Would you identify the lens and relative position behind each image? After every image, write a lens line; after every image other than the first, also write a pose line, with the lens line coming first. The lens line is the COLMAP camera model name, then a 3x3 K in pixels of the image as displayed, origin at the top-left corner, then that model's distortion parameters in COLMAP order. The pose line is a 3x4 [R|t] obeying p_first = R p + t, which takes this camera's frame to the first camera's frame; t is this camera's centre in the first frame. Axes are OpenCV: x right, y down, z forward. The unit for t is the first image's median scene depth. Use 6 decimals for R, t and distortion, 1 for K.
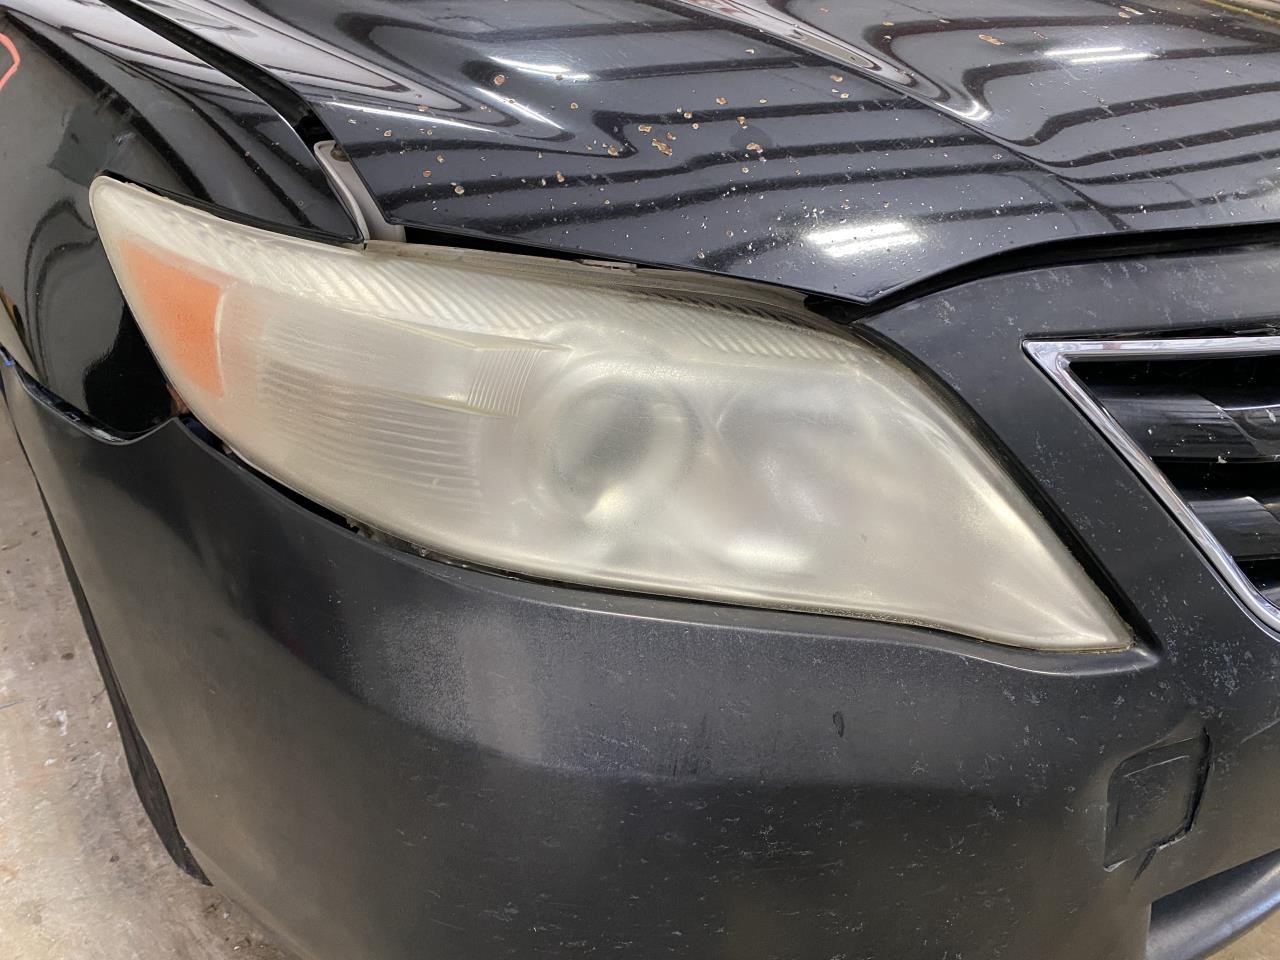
lens RADIAL K [[1003.0, 0, 638.5], [0, 1003.0, 481.5], [0, 0, 1]] dist [0.031939, -0.030572]
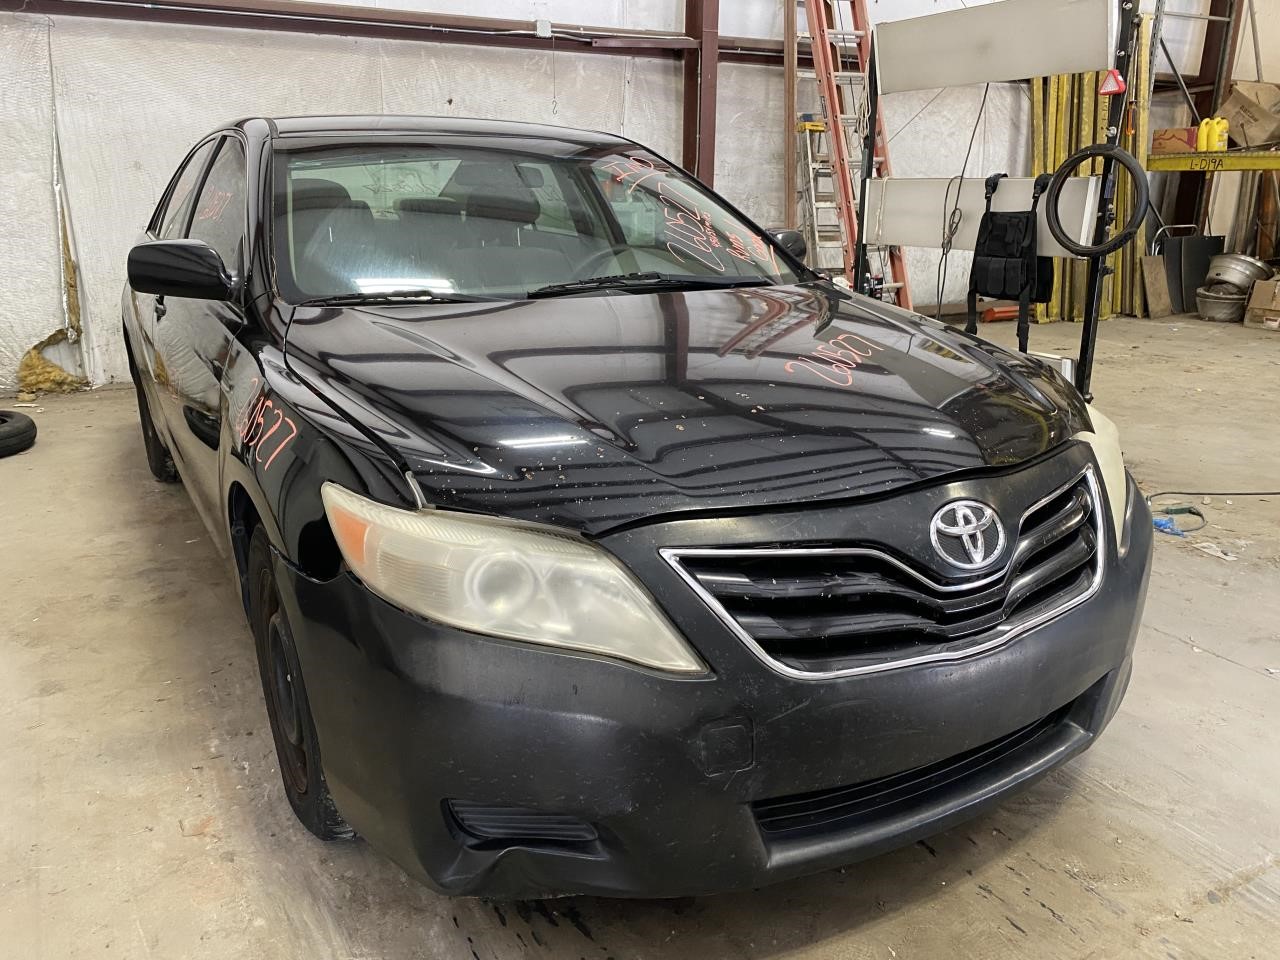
lens RADIAL K [[1003.0, 0, 640.4], [0, 1003.0, 474.0], [0, 0, 1]] dist [0.031939, -0.030572]
pose [[0.994457, 0.010600, -0.104605, 0.585328], [-0.032996, 0.976107, -0.214770, 0.227300], [0.099829, 0.217031, 0.971047, -1.546969]]
